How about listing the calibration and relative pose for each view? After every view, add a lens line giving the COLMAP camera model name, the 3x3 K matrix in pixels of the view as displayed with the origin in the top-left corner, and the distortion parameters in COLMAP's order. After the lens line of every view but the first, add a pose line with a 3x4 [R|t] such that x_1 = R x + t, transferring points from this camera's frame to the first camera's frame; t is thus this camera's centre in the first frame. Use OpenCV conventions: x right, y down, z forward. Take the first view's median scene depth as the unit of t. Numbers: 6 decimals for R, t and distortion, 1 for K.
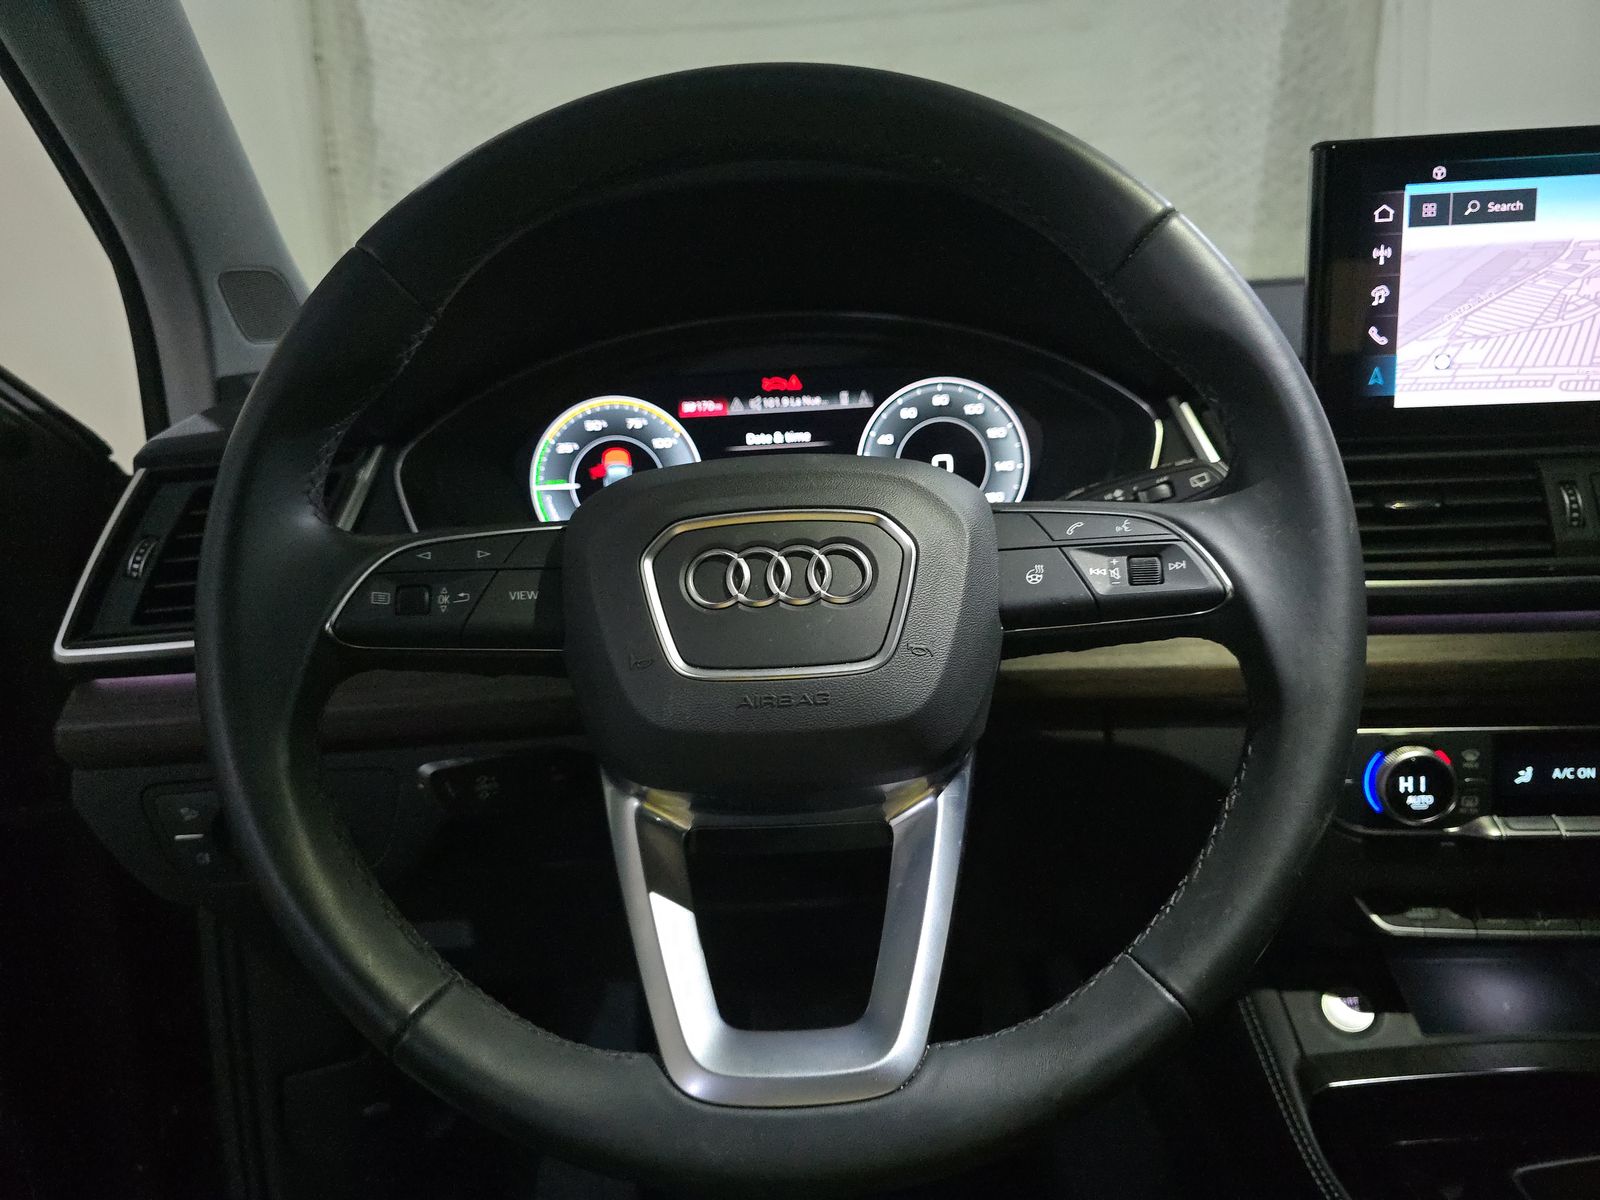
lens RADIAL K [[1099.7, 0, 800.0], [0, 1099.7, 600.0], [0, 0, 1]] dist [0.000929, -0.041549]
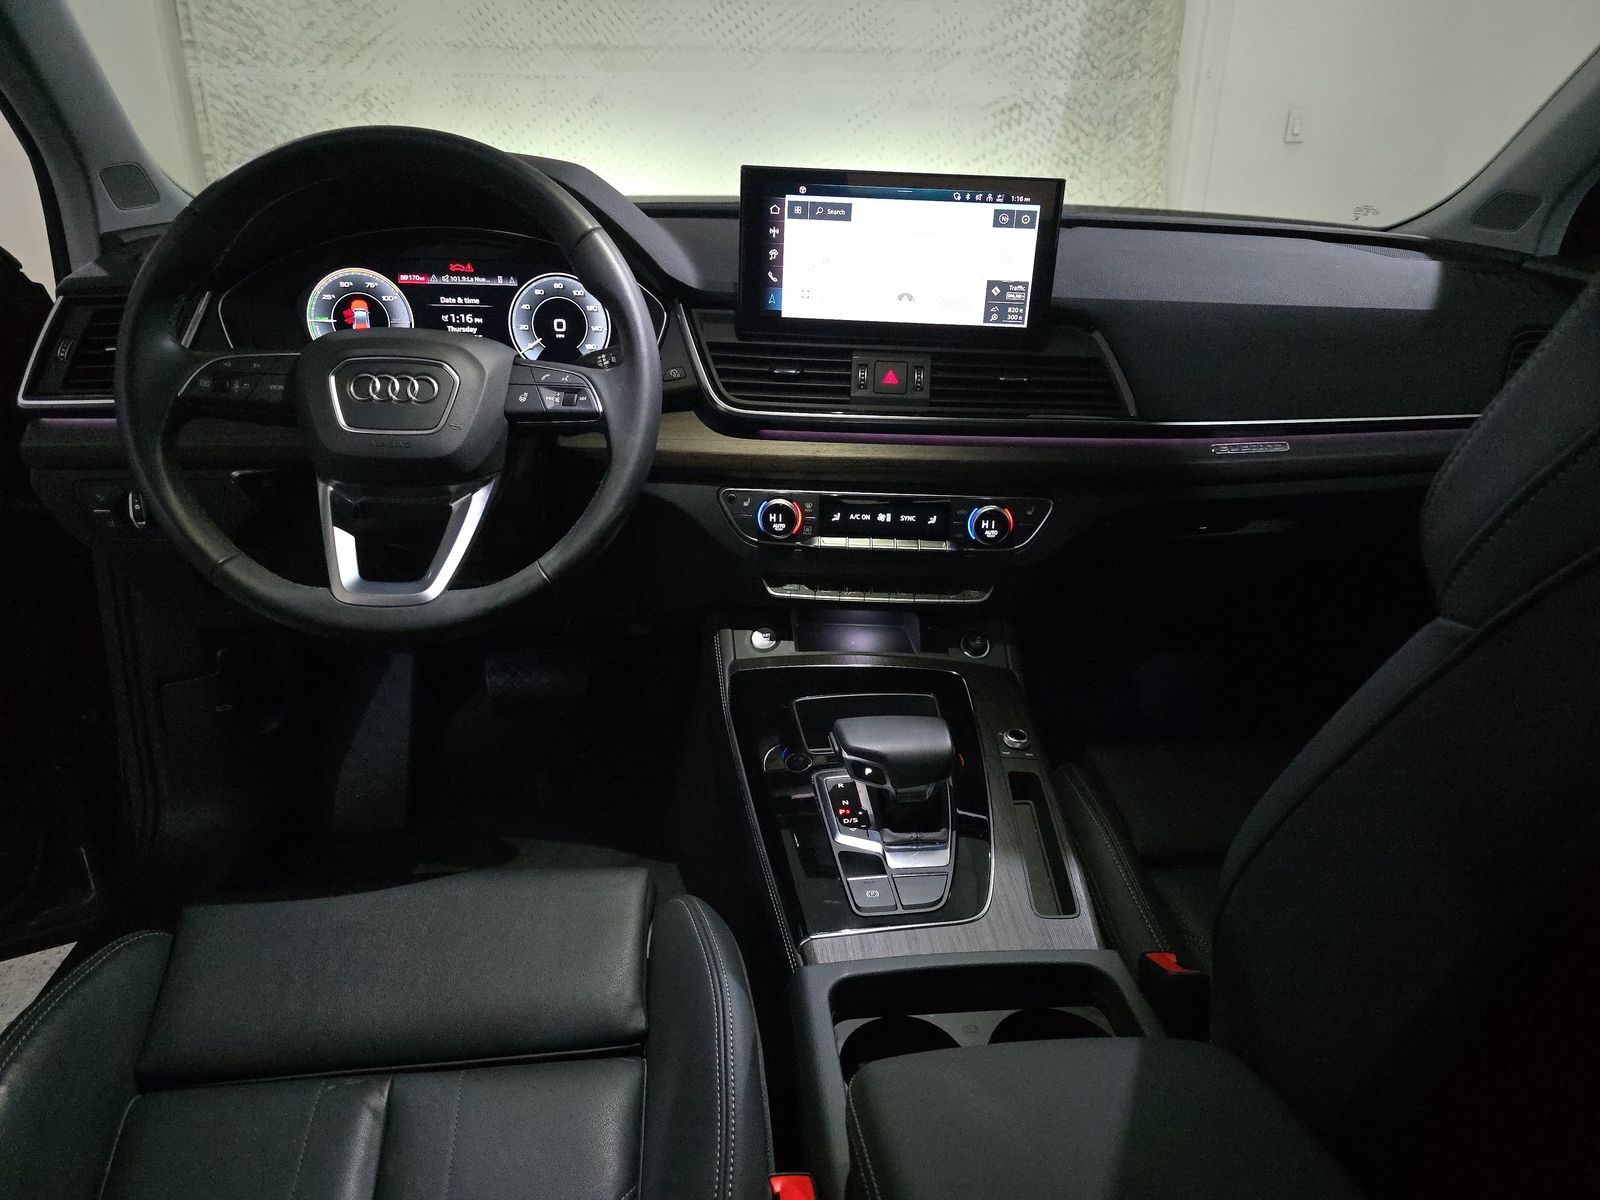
lens RADIAL K [[1057.1, 0, 800.0], [0, 1057.1, 600.0], [0, 0, 1]] dist [0.043662, -0.049067]
pose [[0.992554, 0.045761, 0.112883, 0.394389], [-0.066611, 0.979812, 0.188497, -0.046000], [-0.101978, -0.194612, 0.975565, -0.871089]]
